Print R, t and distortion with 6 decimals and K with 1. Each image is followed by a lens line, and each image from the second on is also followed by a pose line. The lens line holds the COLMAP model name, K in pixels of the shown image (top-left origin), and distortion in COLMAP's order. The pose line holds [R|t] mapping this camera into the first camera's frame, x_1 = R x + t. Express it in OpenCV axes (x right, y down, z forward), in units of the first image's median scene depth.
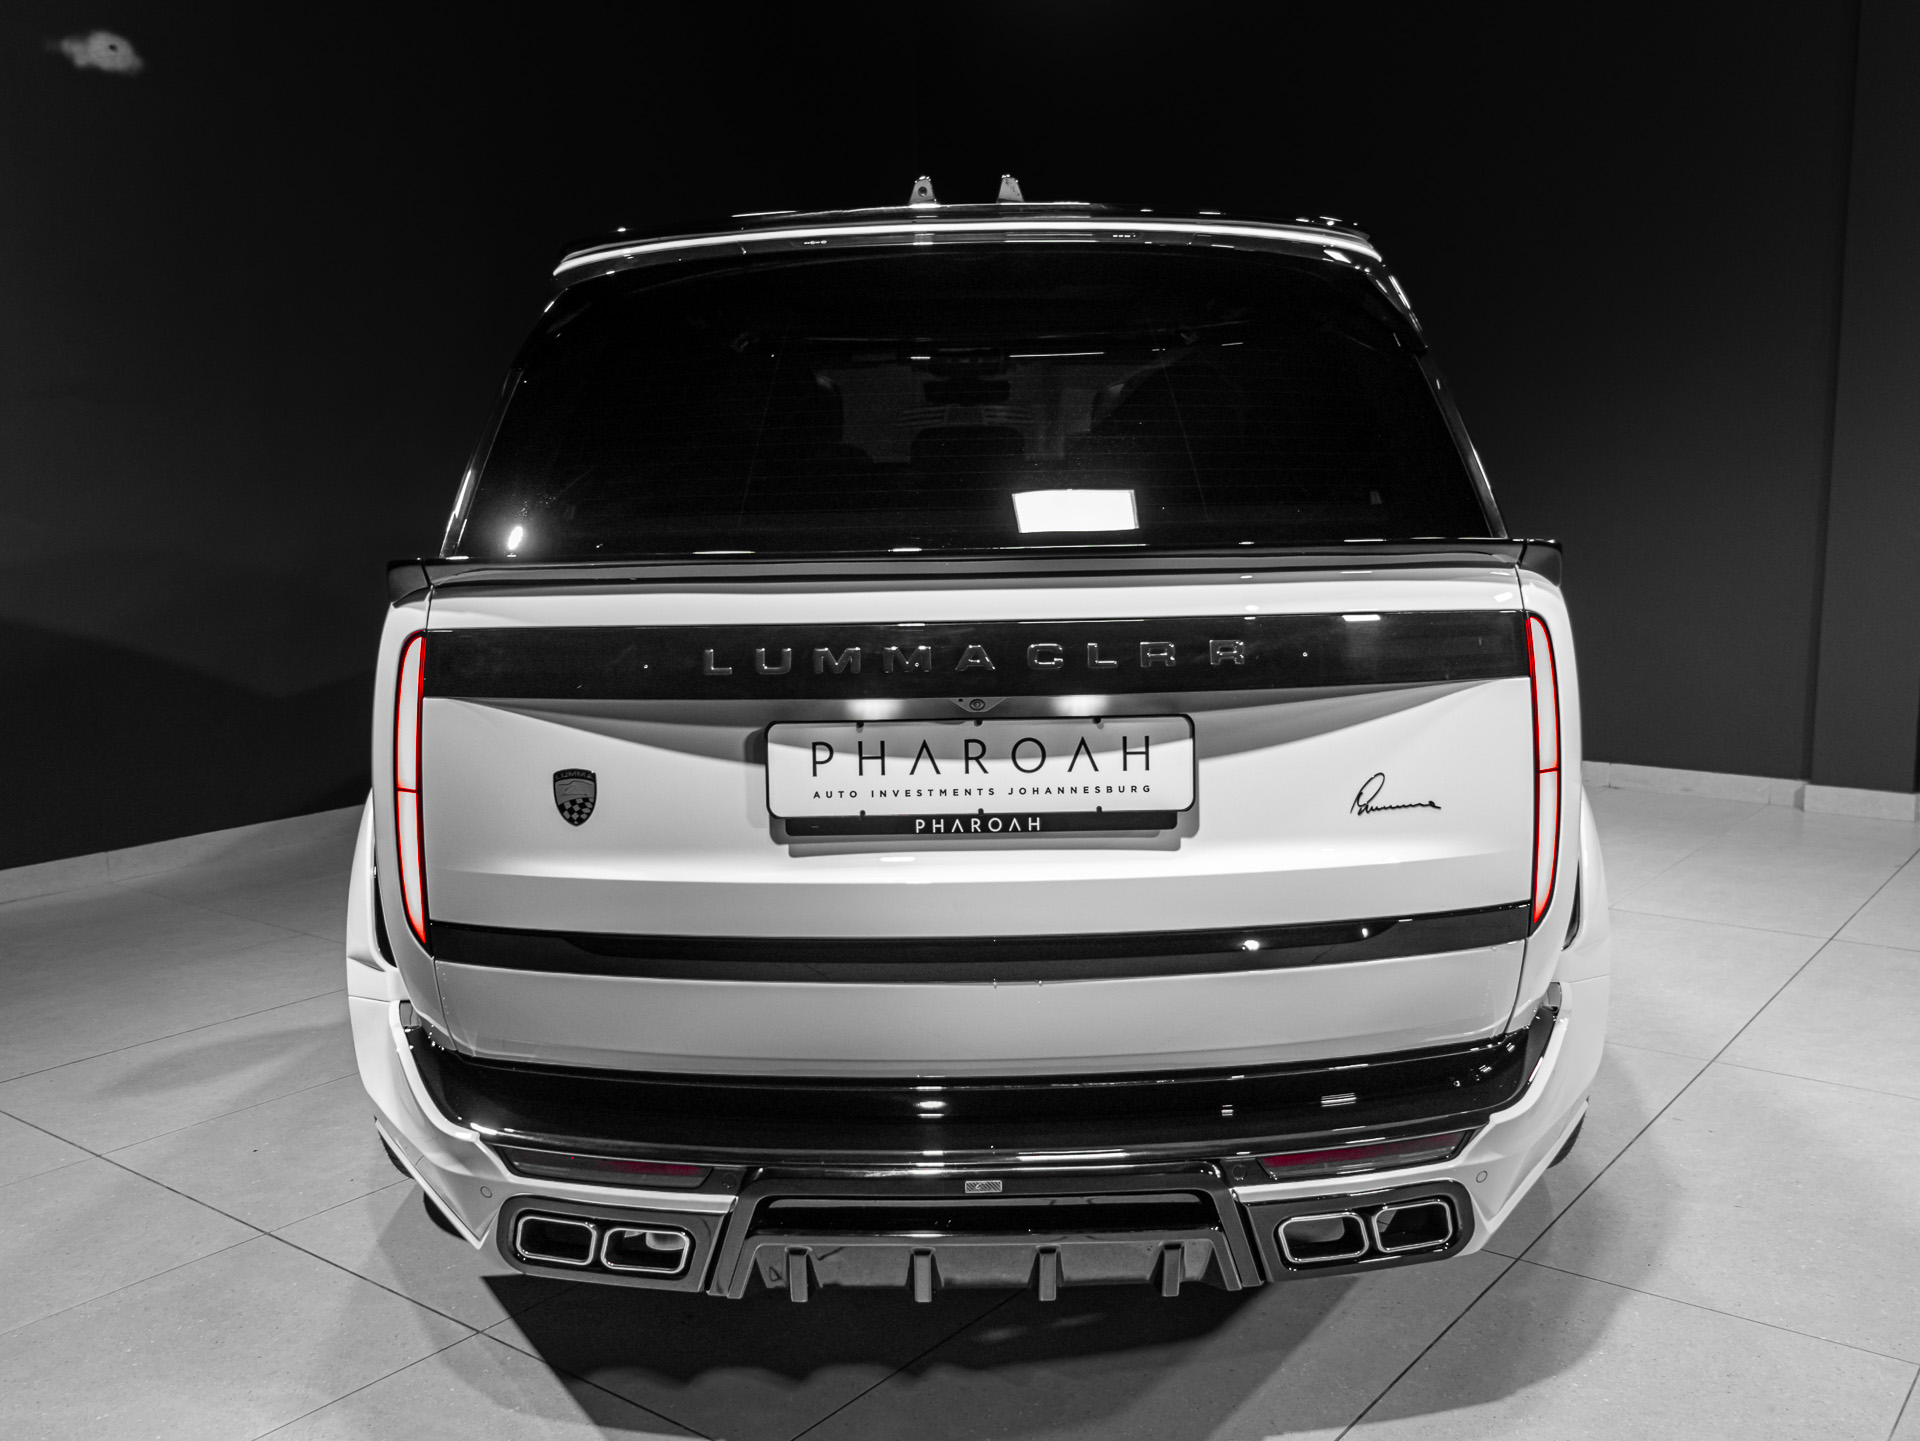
lens RADIAL K [[1735.0, 0, 965.5], [0, 1735.0, 713.6], [0, 0, 1]] dist [0.002226, 0.022547]
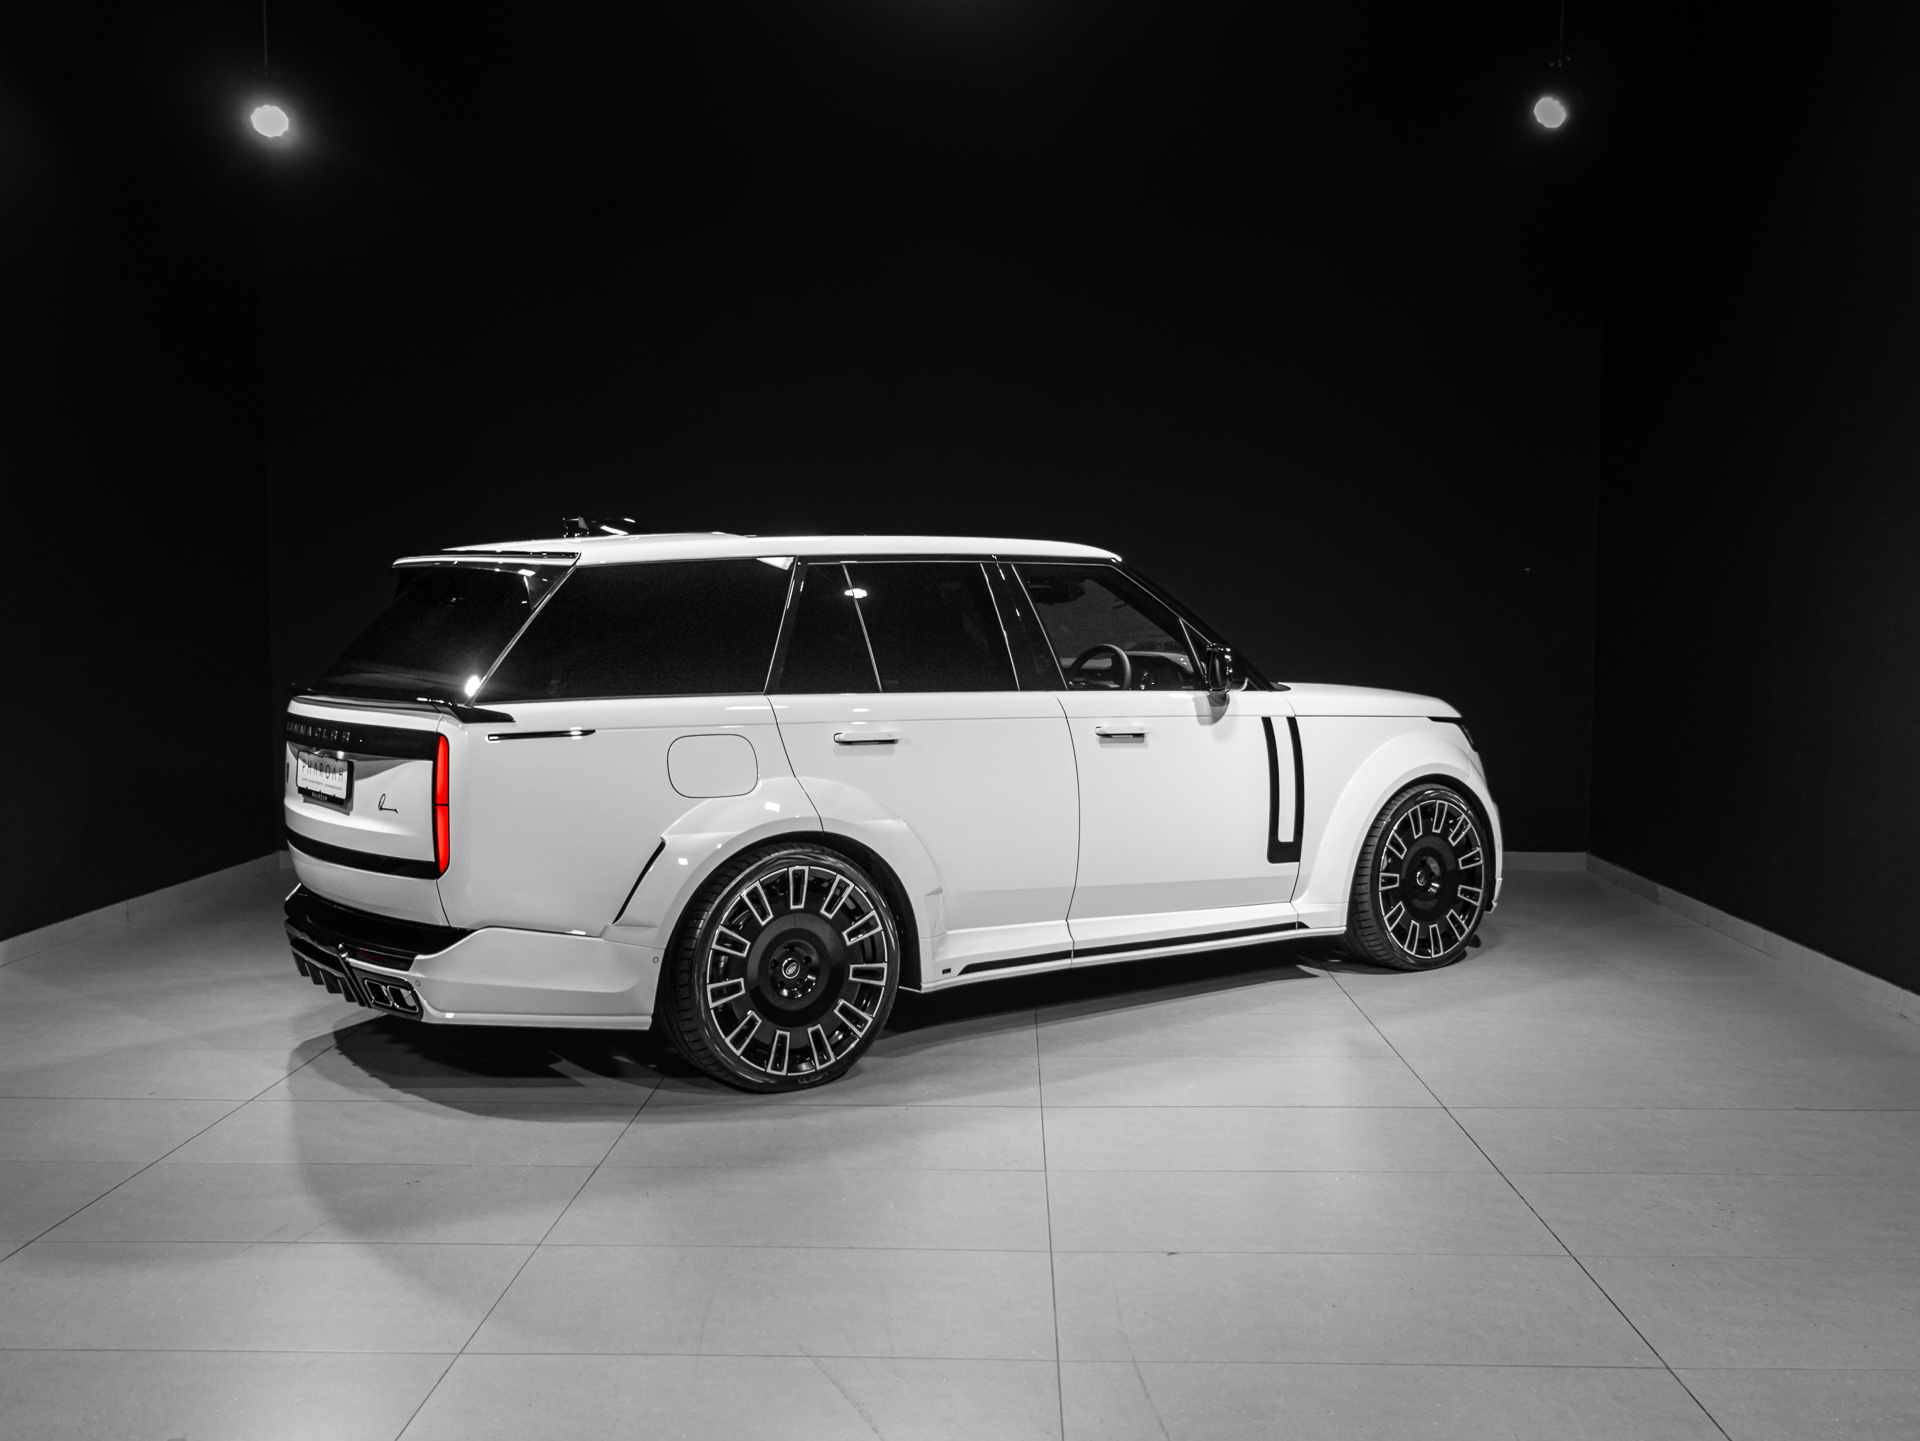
lens RADIAL K [[1735.0, 0, 932.7], [0, 1735.0, 735.7], [0, 0, 1]] dist [0.002226, 0.022547]
pose [[0.582517, 0.073043, -0.809530, 2.636053], [-0.121833, 0.992549, 0.001889, -0.144376], [0.803636, 0.097527, 0.587075, 0.201463]]
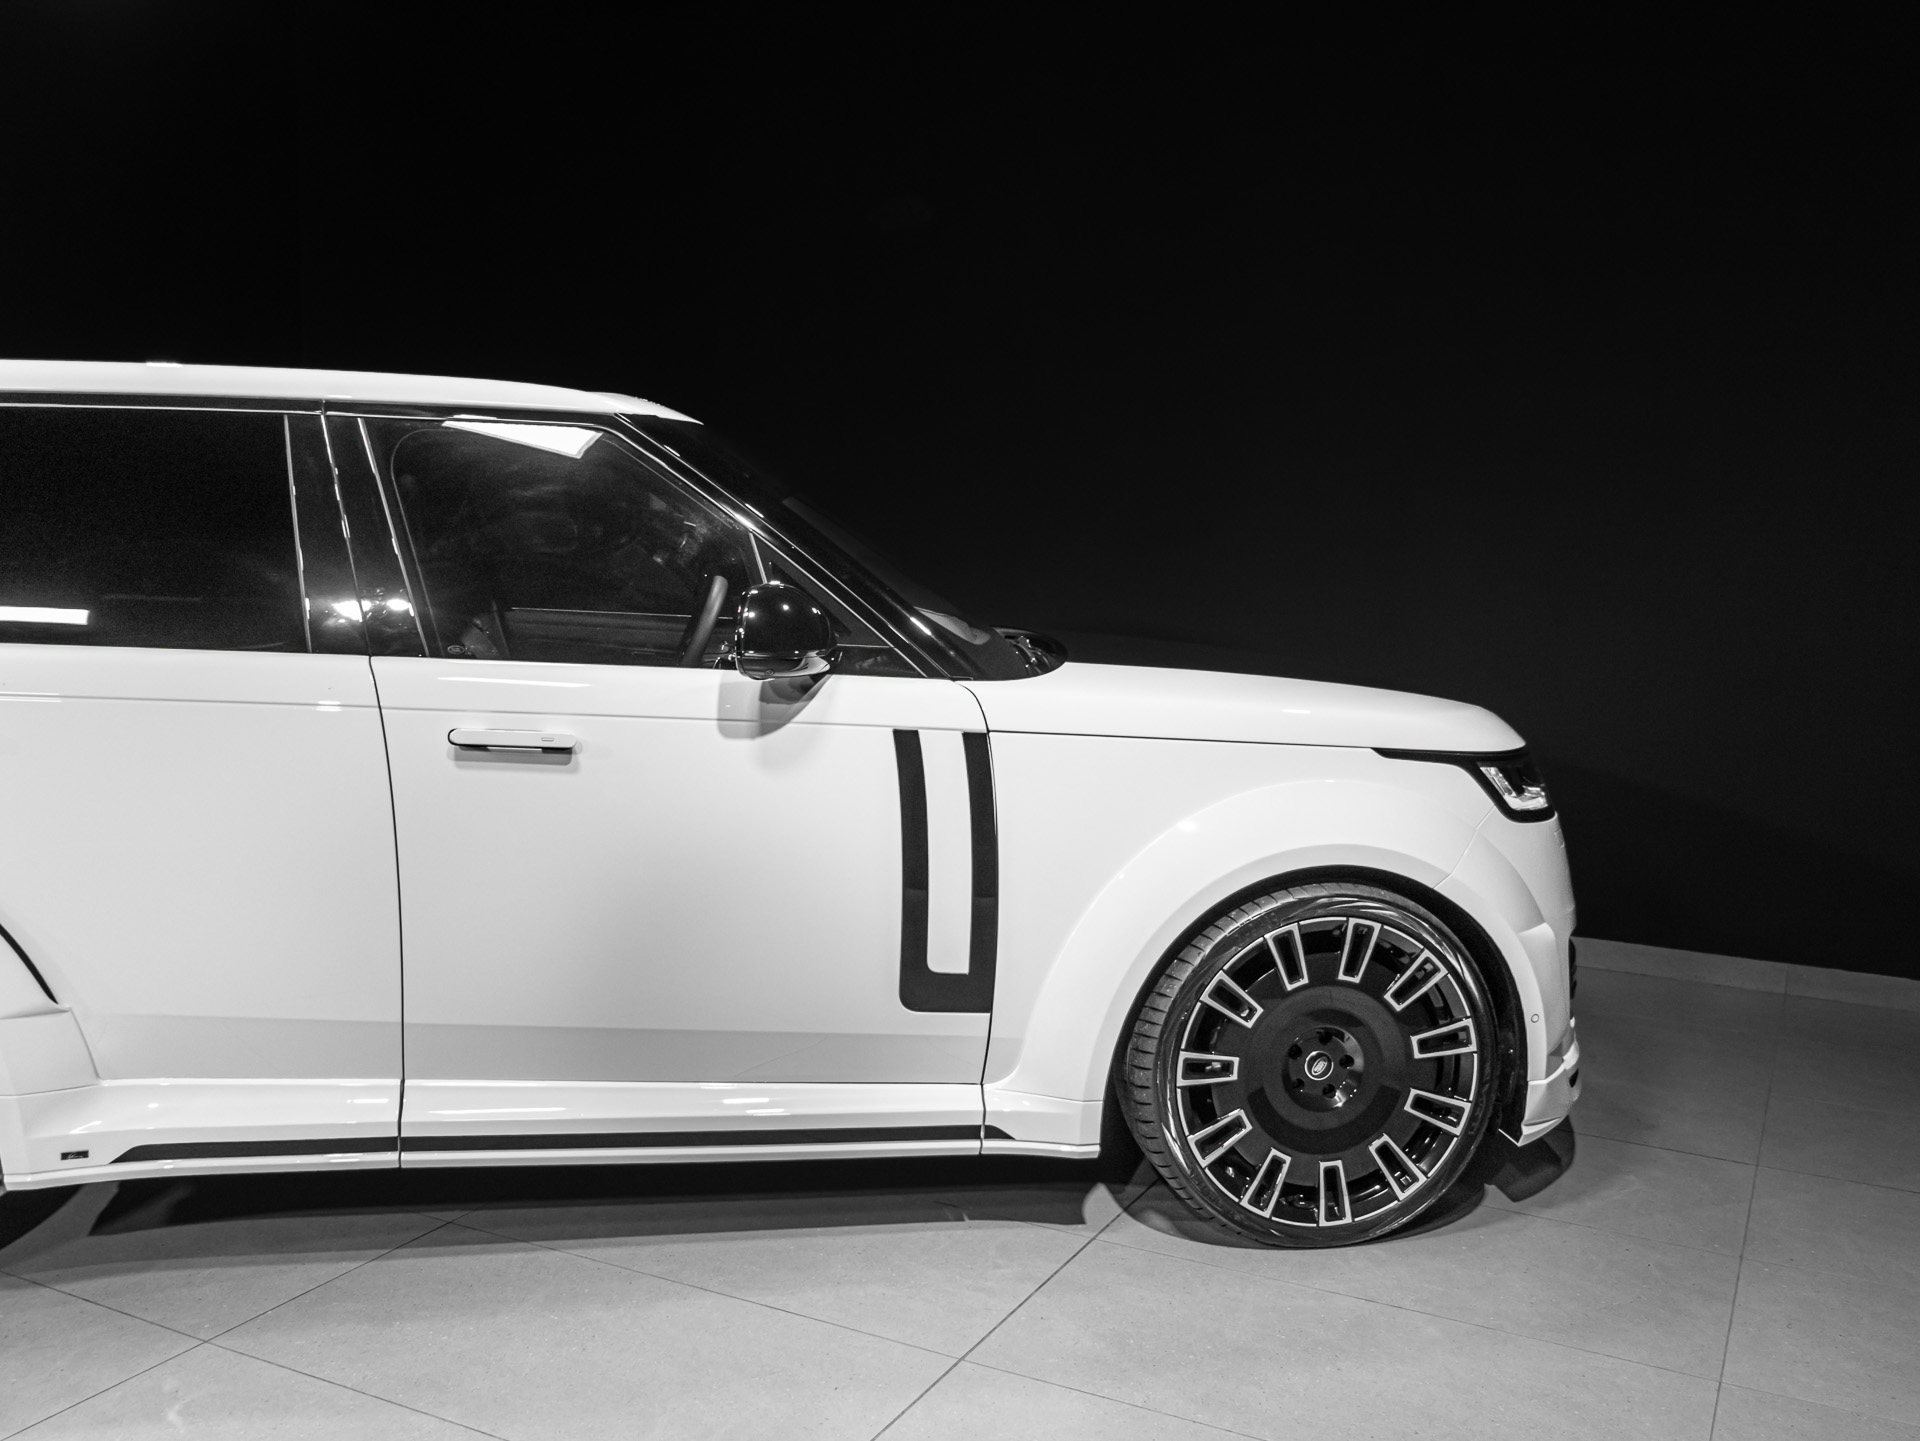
lens RADIAL K [[1735.0, 0, 967.7], [0, 1735.0, 725.3], [0, 0, 1]] dist [0.002226, 0.022547]
pose [[0.188597, 0.140603, -0.971937, 2.027849], [-0.170127, 0.979412, 0.108673, -0.432347], [0.967206, 0.144857, 0.208634, 2.225821]]
